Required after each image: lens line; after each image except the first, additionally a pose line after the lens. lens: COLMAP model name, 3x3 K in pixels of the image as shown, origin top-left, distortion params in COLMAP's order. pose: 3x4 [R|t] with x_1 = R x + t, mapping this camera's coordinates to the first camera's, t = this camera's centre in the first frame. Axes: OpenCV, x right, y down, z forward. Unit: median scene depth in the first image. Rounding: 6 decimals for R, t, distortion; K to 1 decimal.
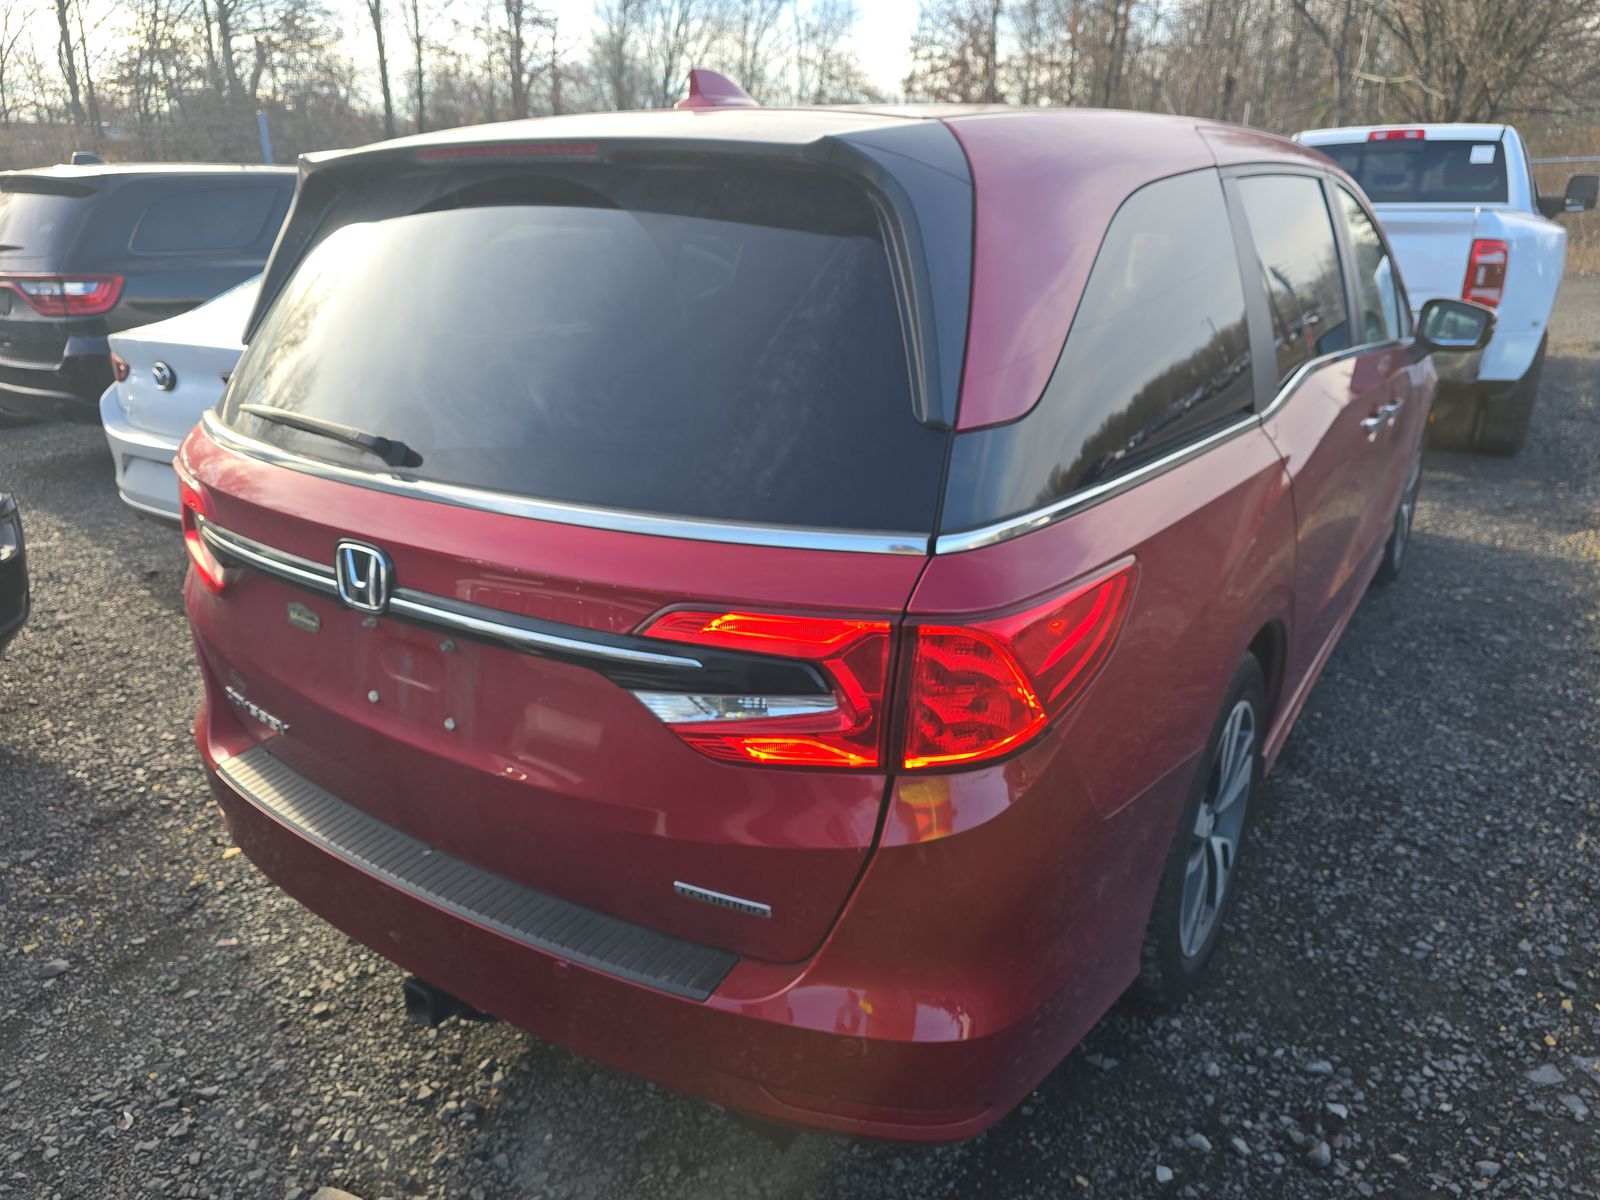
lens RADIAL K [[1070.2, 0, 788.0], [0, 1070.2, 597.0], [0, 0, 1]] dist [0.033401, -0.024894]
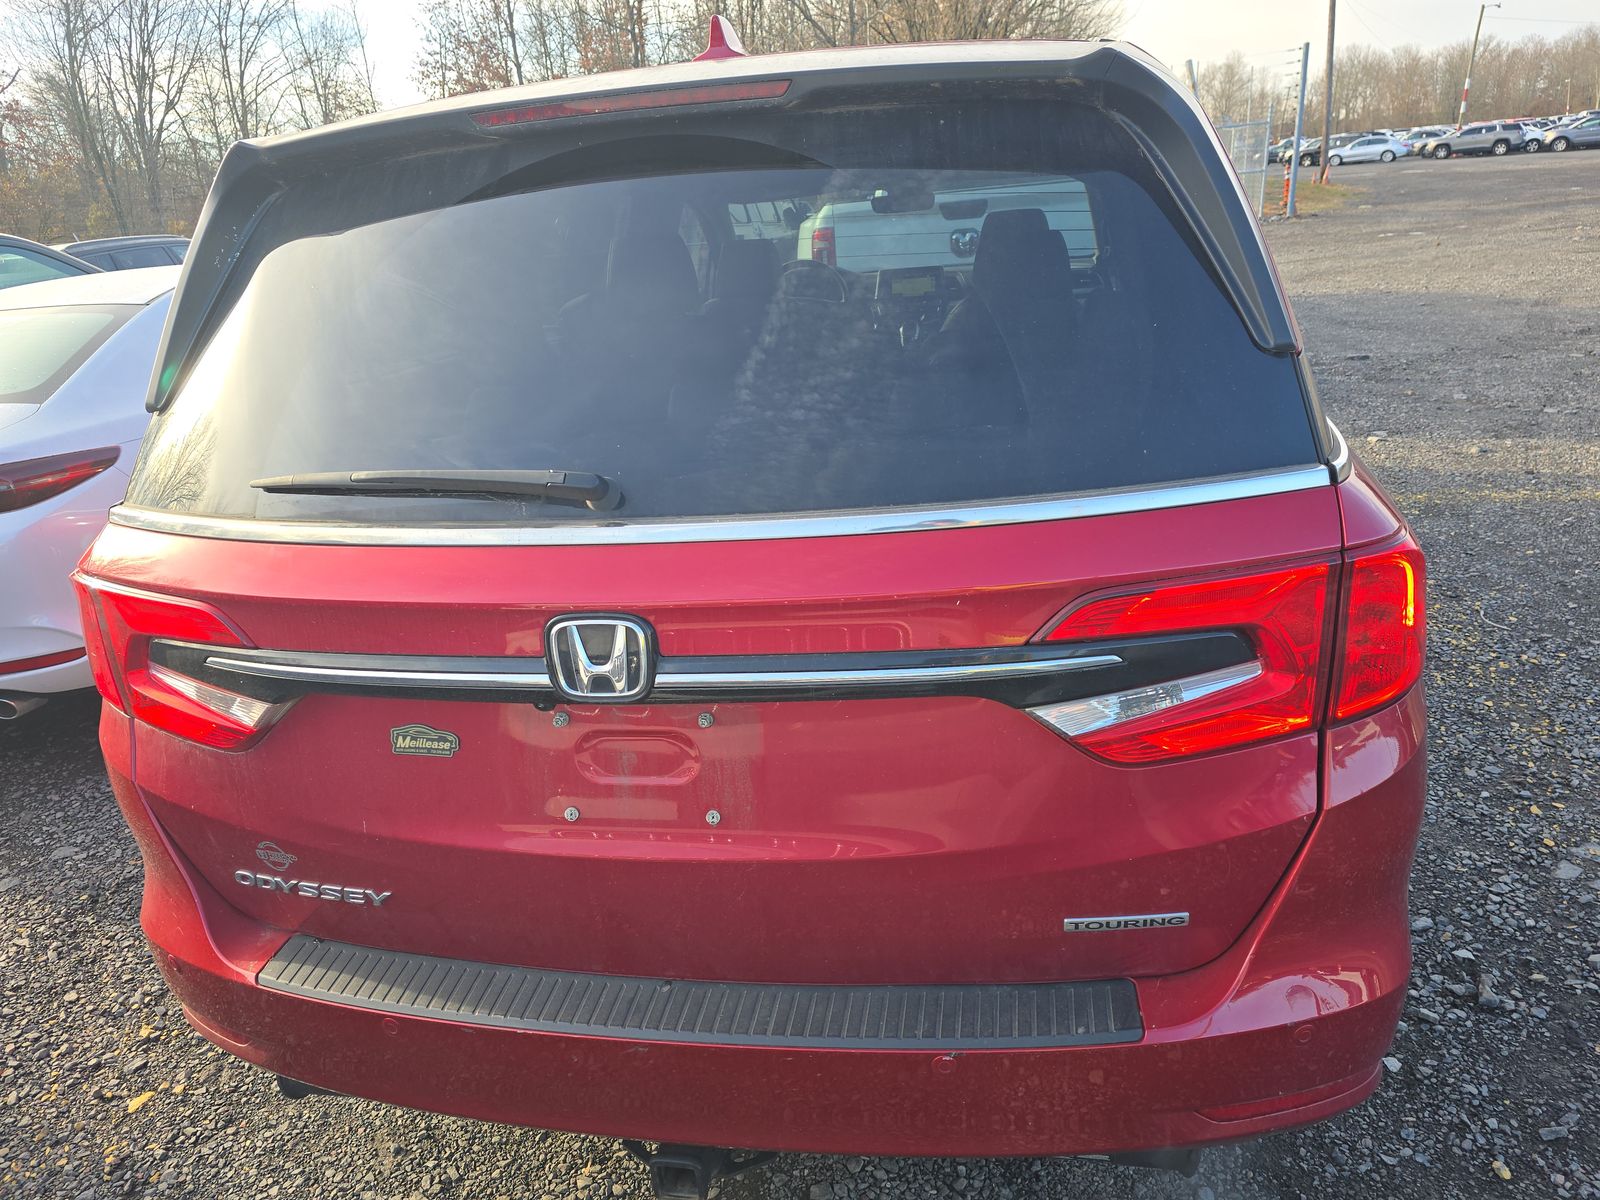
lens RADIAL K [[1070.2, 0, 797.0], [0, 1070.2, 601.2], [0, 0, 1]] dist [0.033401, -0.024894]
pose [[0.918346, -0.200252, 0.341380, -0.433388], [0.204806, 0.978531, 0.023052, -0.039491], [-0.338667, 0.048747, 0.939643, 0.194676]]
